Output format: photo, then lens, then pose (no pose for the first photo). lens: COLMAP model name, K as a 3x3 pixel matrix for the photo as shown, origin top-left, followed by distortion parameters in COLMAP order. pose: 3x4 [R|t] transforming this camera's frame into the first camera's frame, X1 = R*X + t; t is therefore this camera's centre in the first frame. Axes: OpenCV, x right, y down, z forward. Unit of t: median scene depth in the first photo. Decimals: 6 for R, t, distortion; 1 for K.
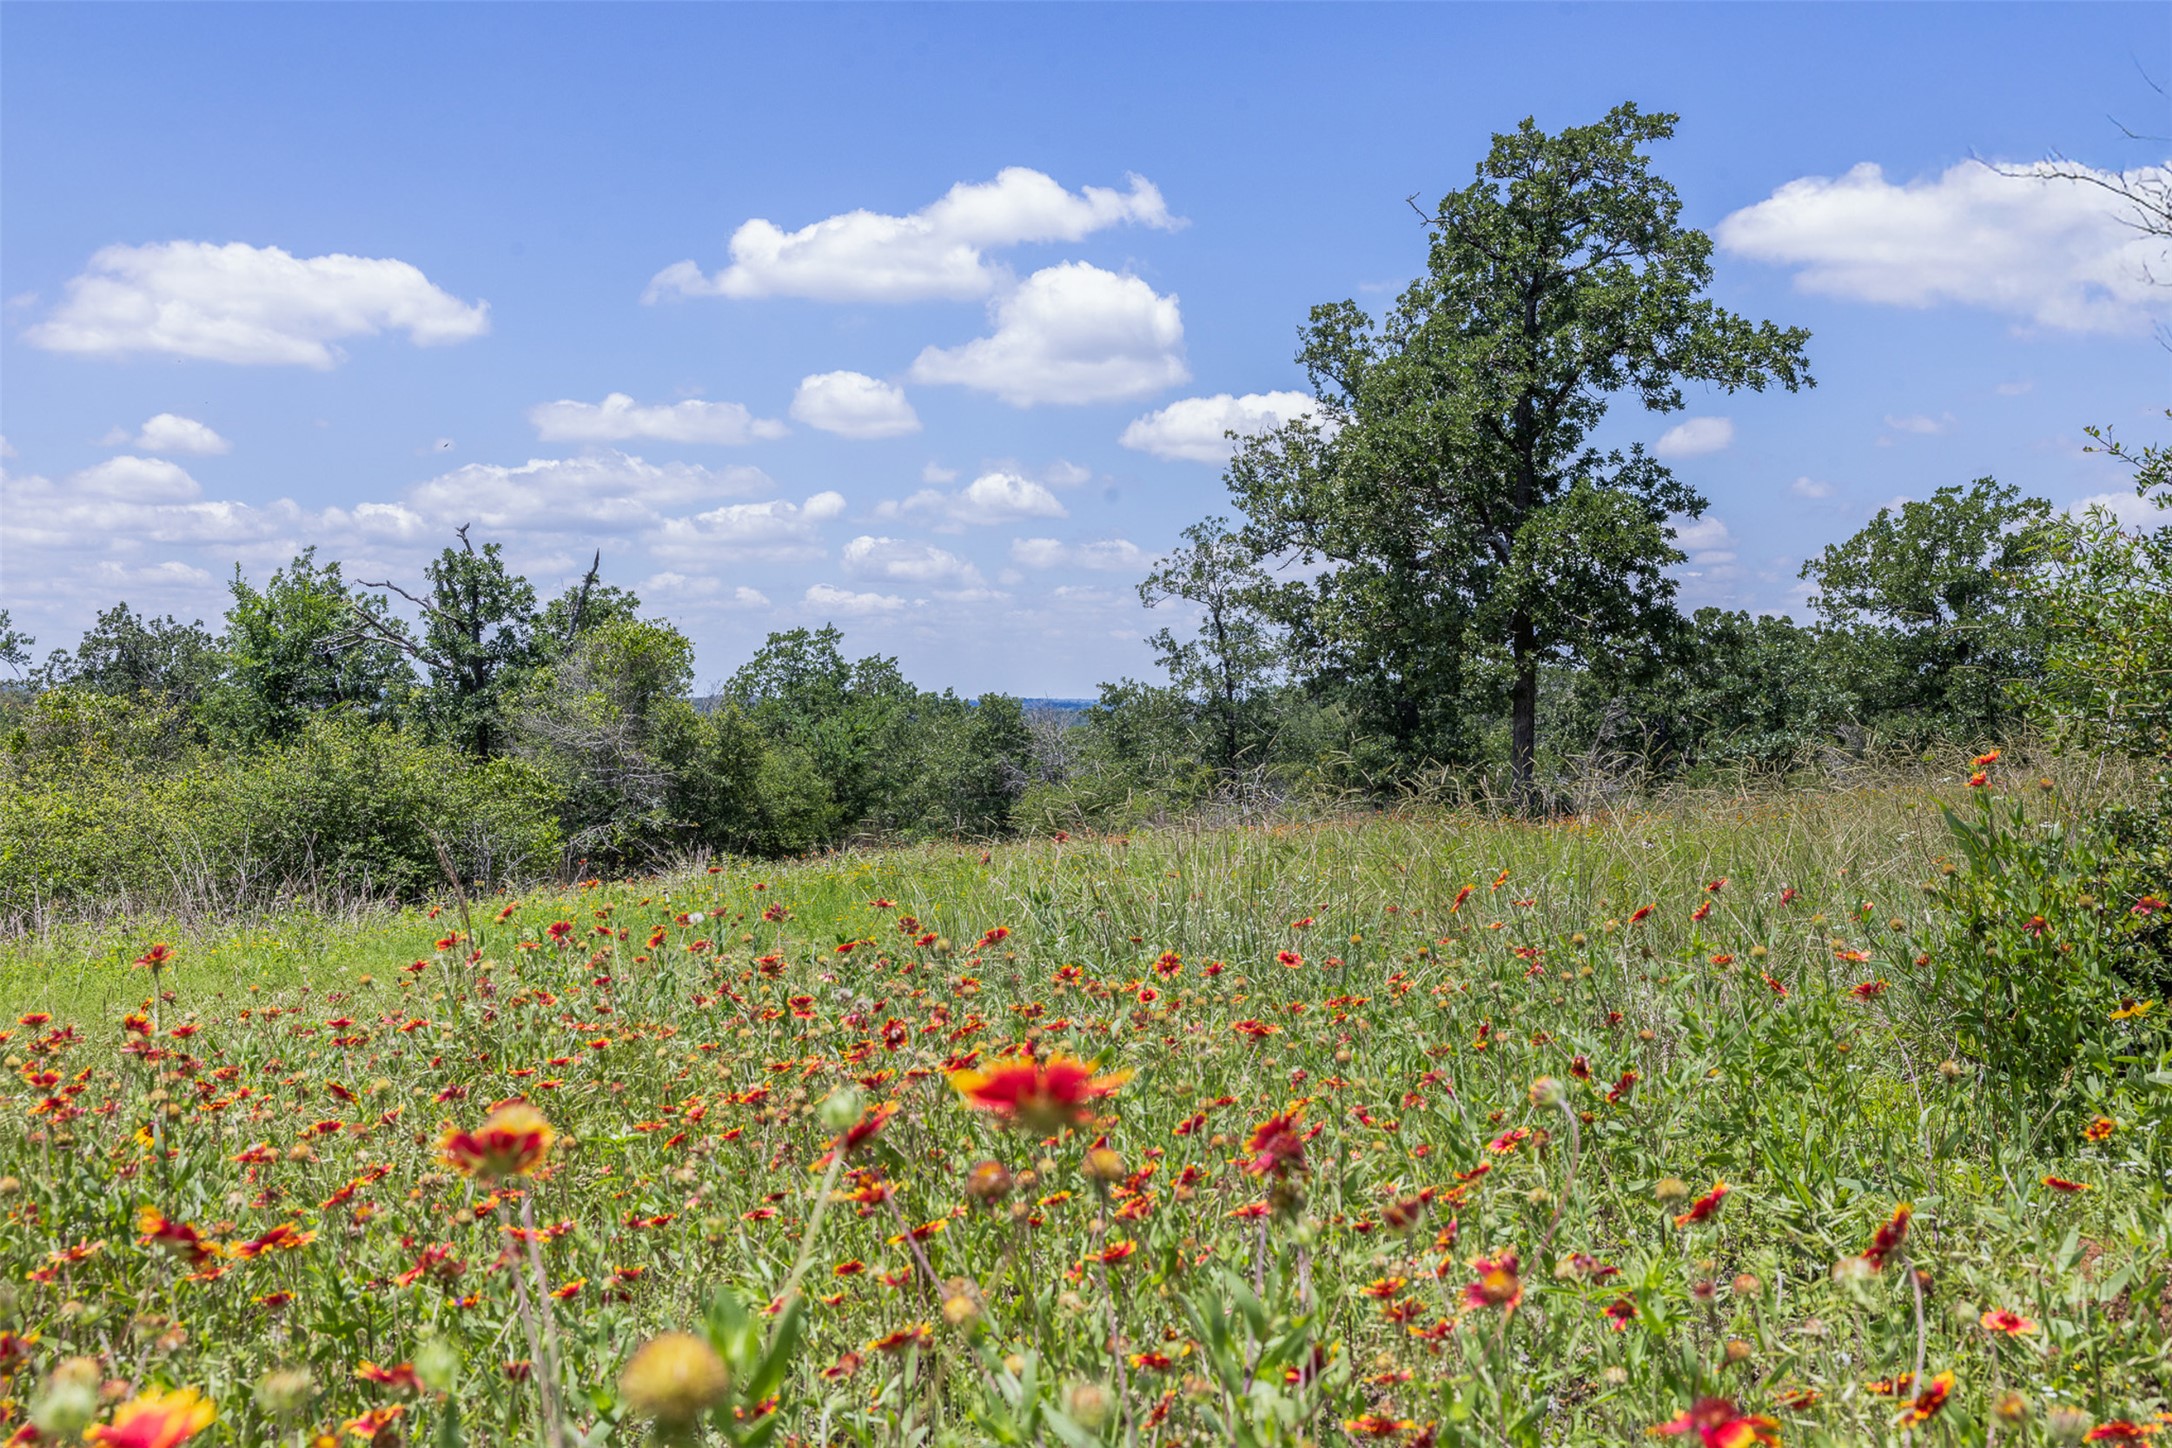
lens RADIAL K [[2253.8, 0, 1085.7], [0, 2253.8, 728.5], [0, 0, 1]] dist [0.012564, 0.000000]
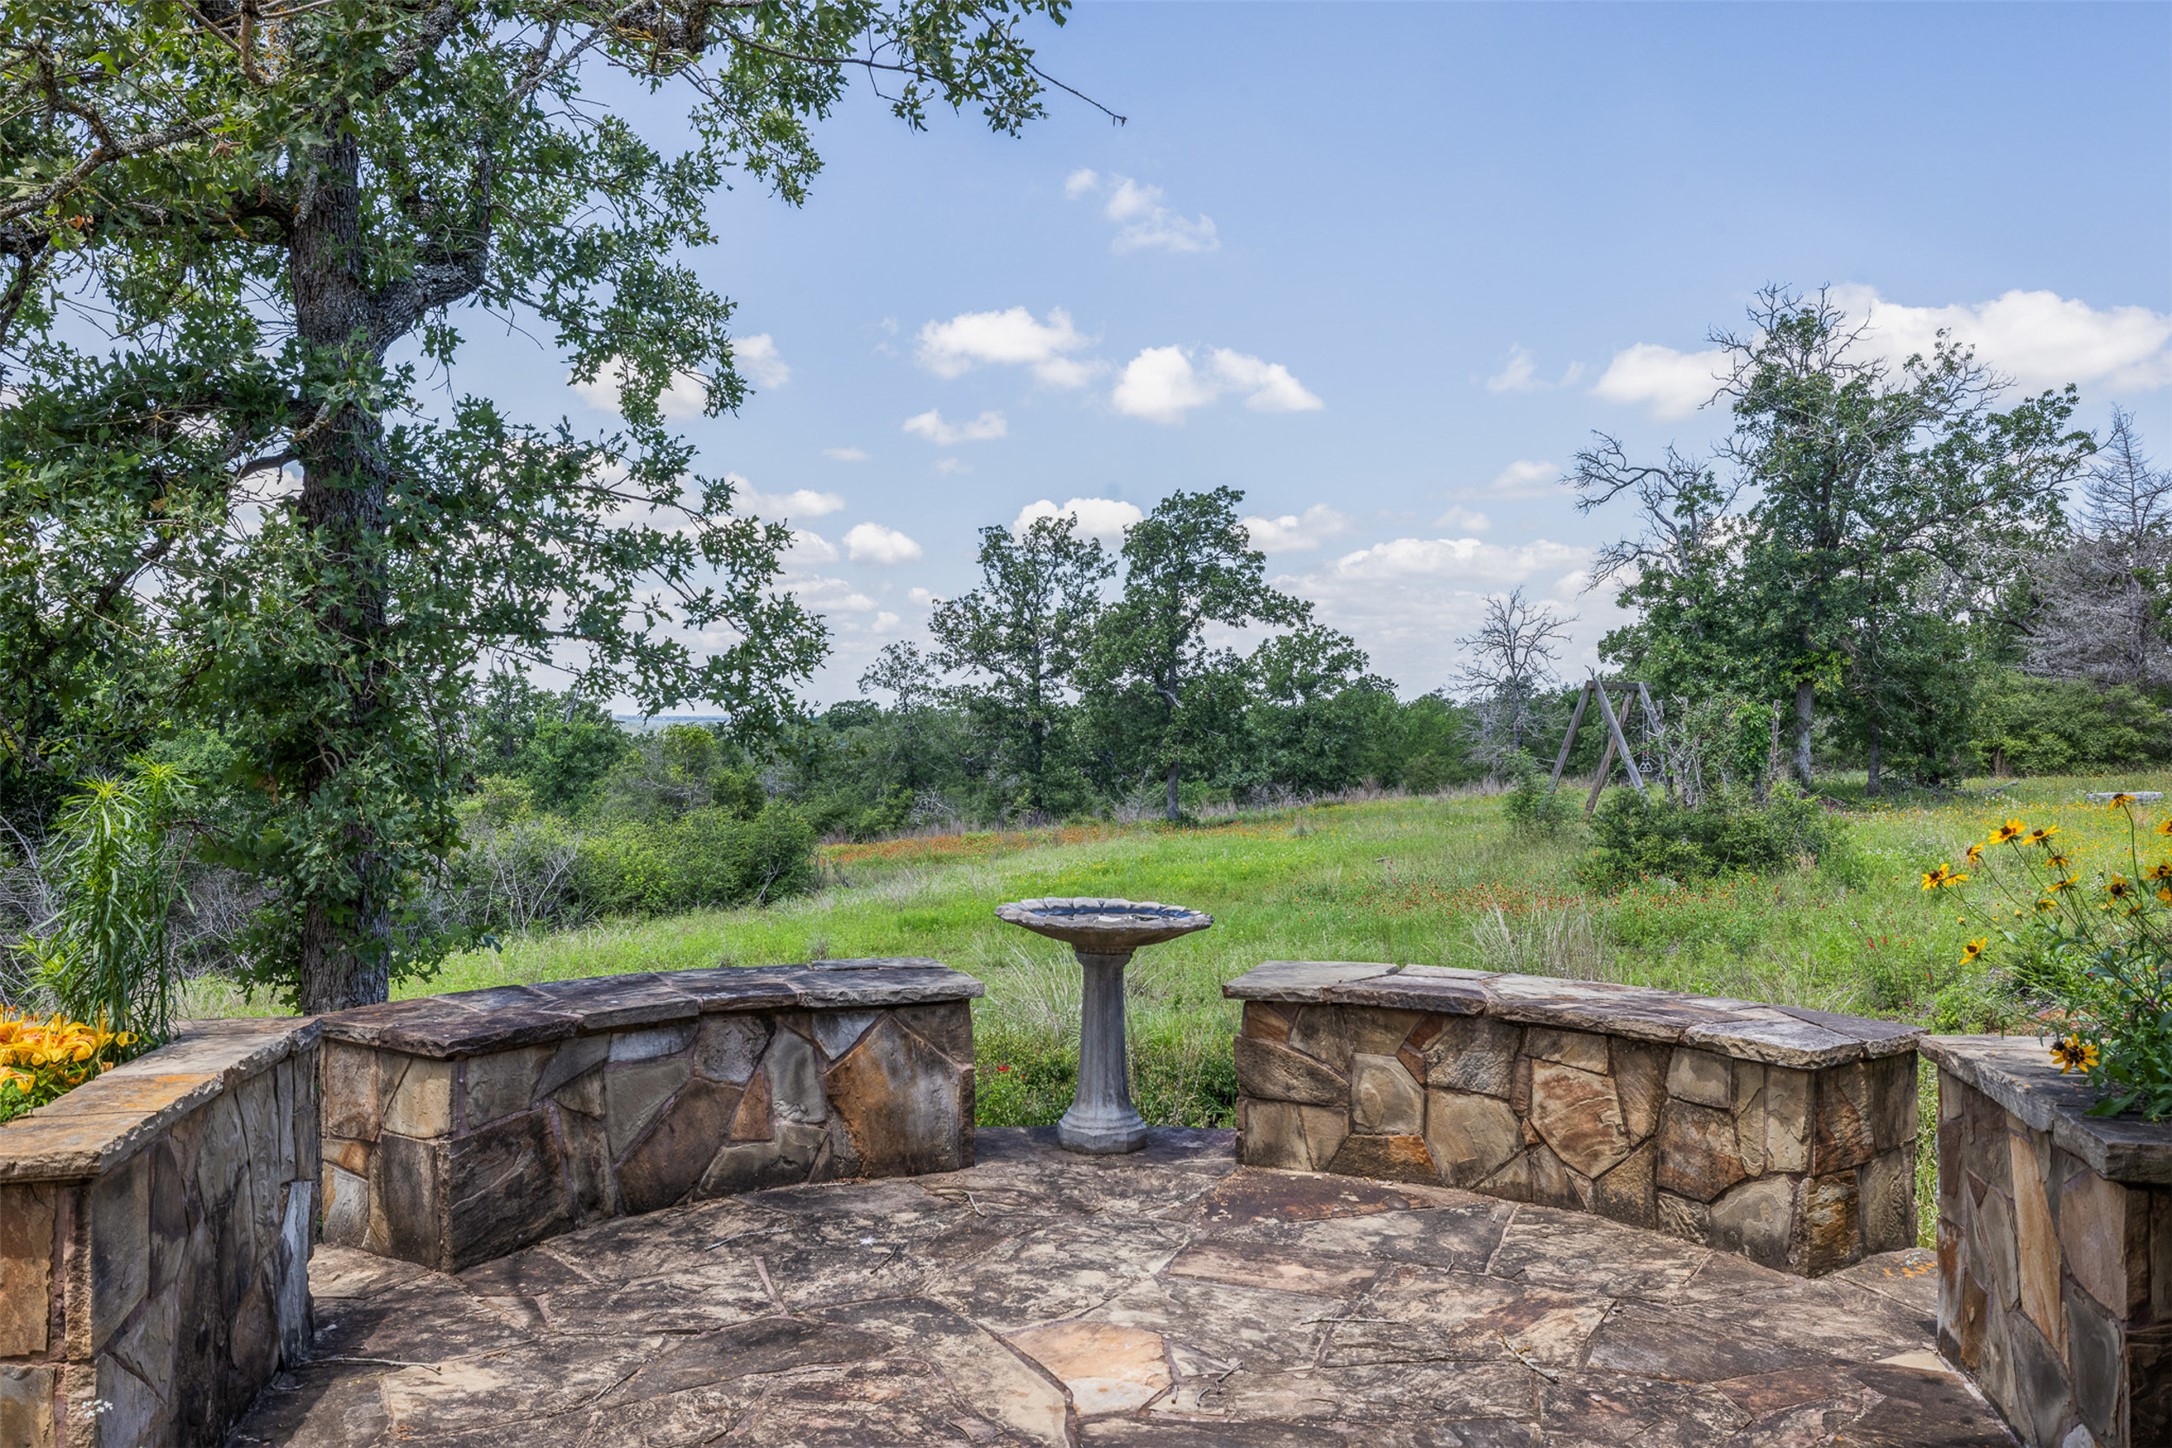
lens RADIAL K [[1664.4, 0, 1093.6], [0, 1664.4, 721.7], [0, 0, 1]] dist [-0.000474, 0.000197]
pose [[0.956537, -0.001121, 0.291610, -0.218653], [0.003353, 0.999969, -0.007154, -0.030774], [-0.291593, 0.007821, 0.956510, -0.297131]]
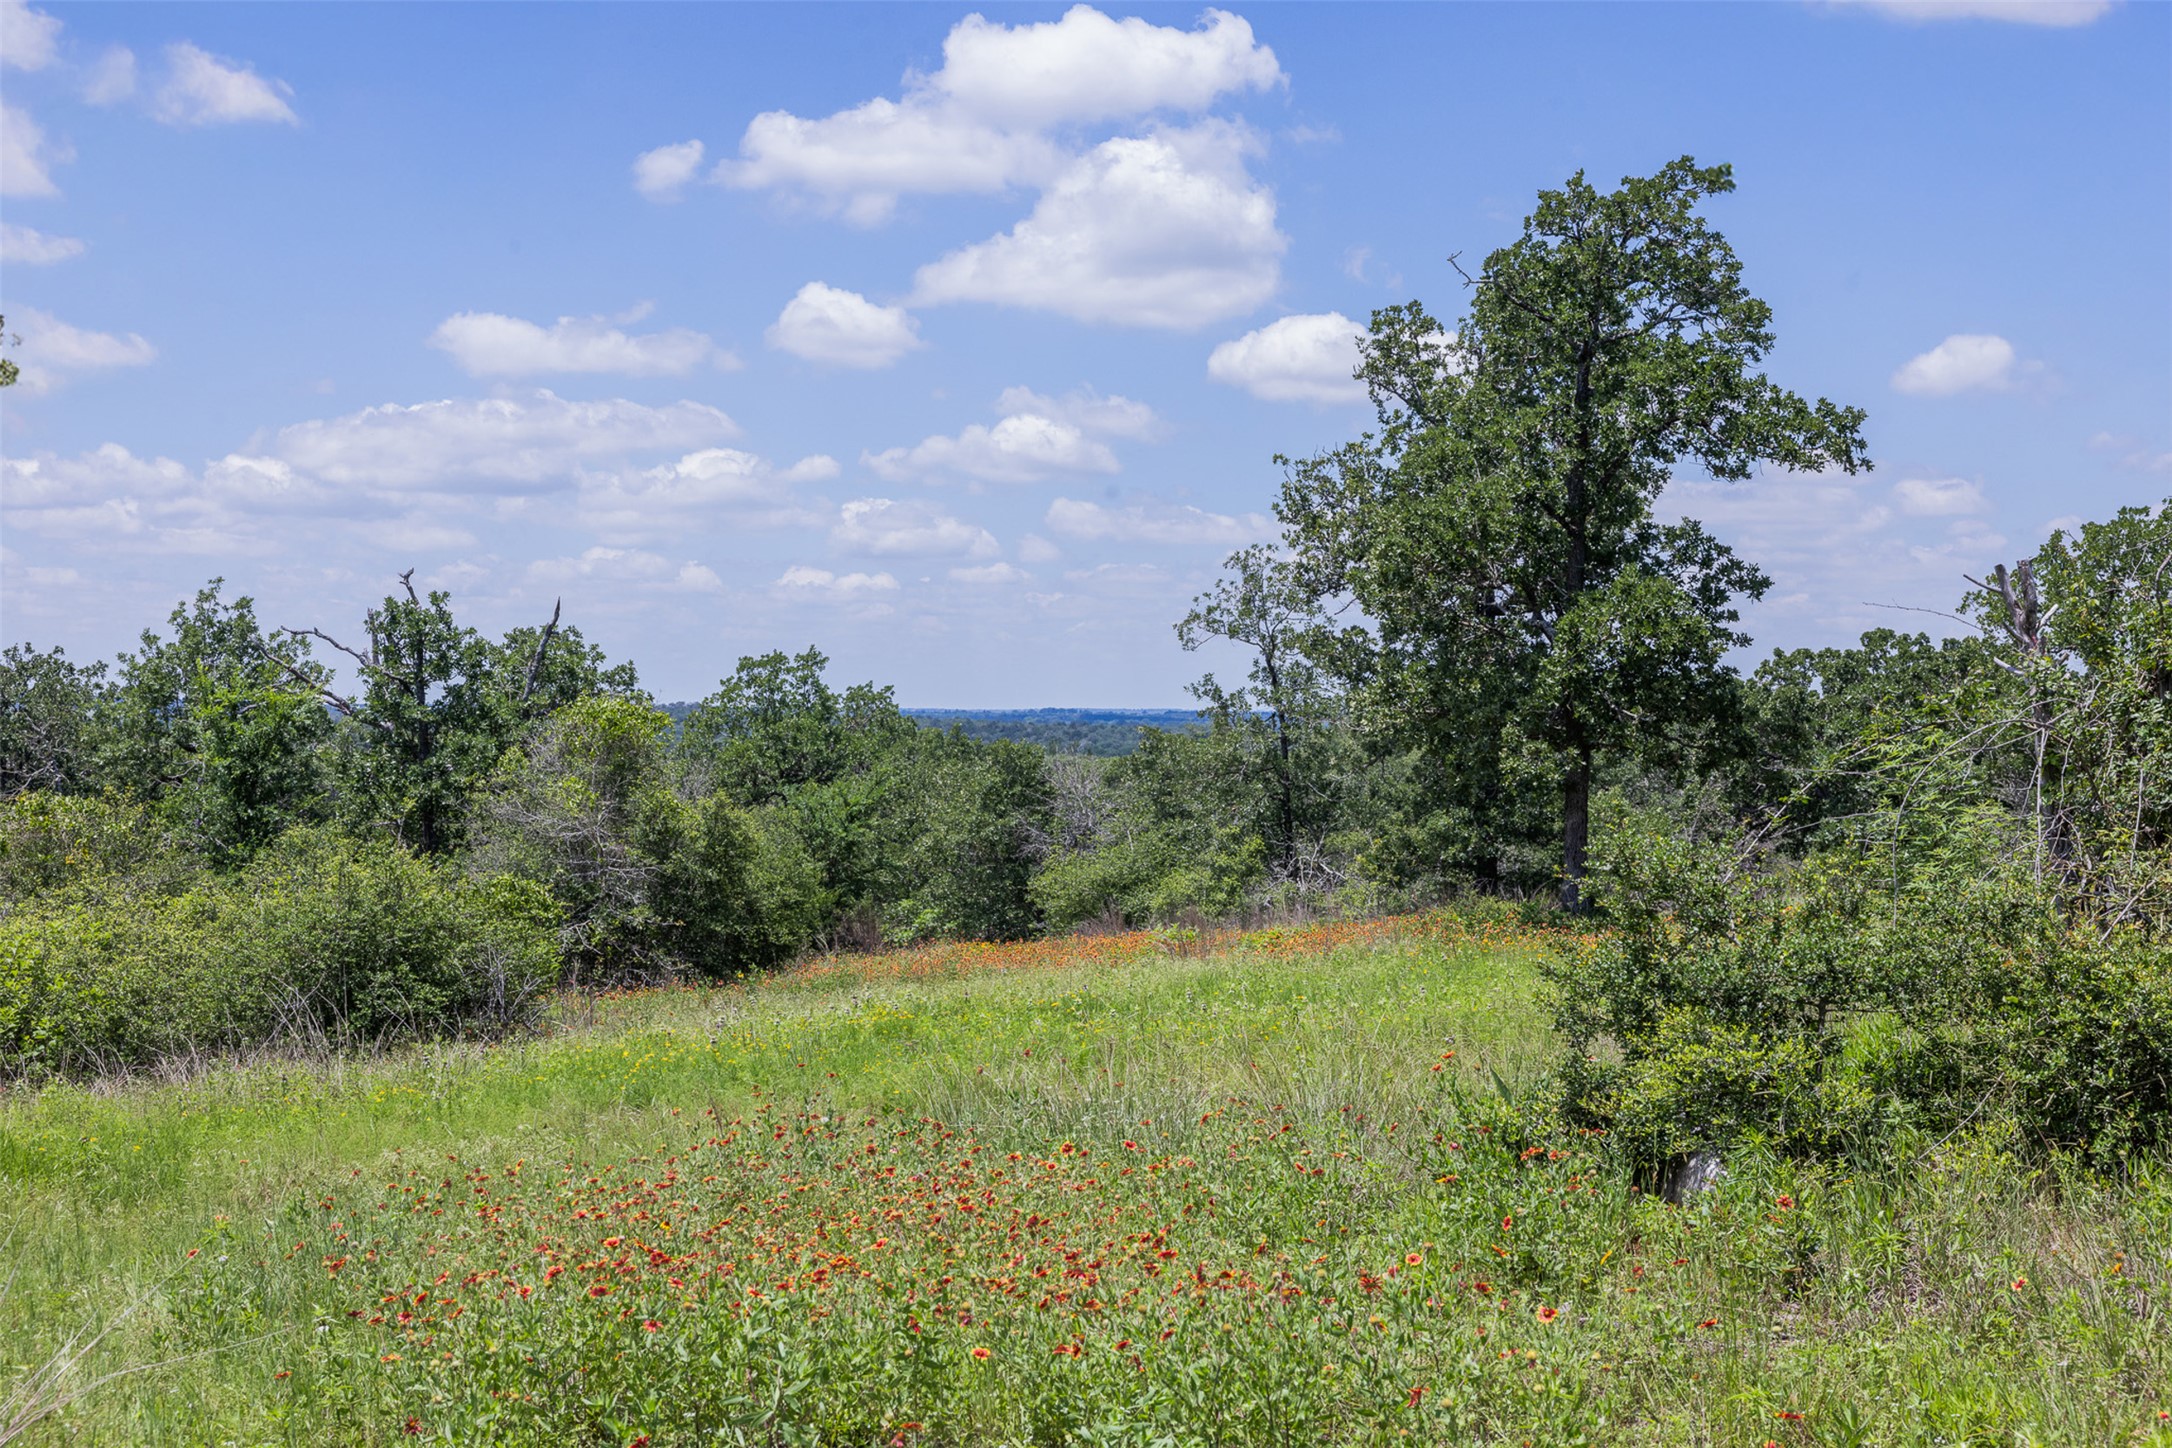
lens RADIAL K [[2912.6, 0, 1094.0], [0, 2912.6, 724.3], [0, 0, 1]] dist [0.015412, 0.000000]
pose [[0.999907, 0.001449, -0.013532, 0.008594], [-0.001551, 0.999970, -0.007537, -0.021903], [0.013521, 0.007557, 0.999880, -0.138056]]
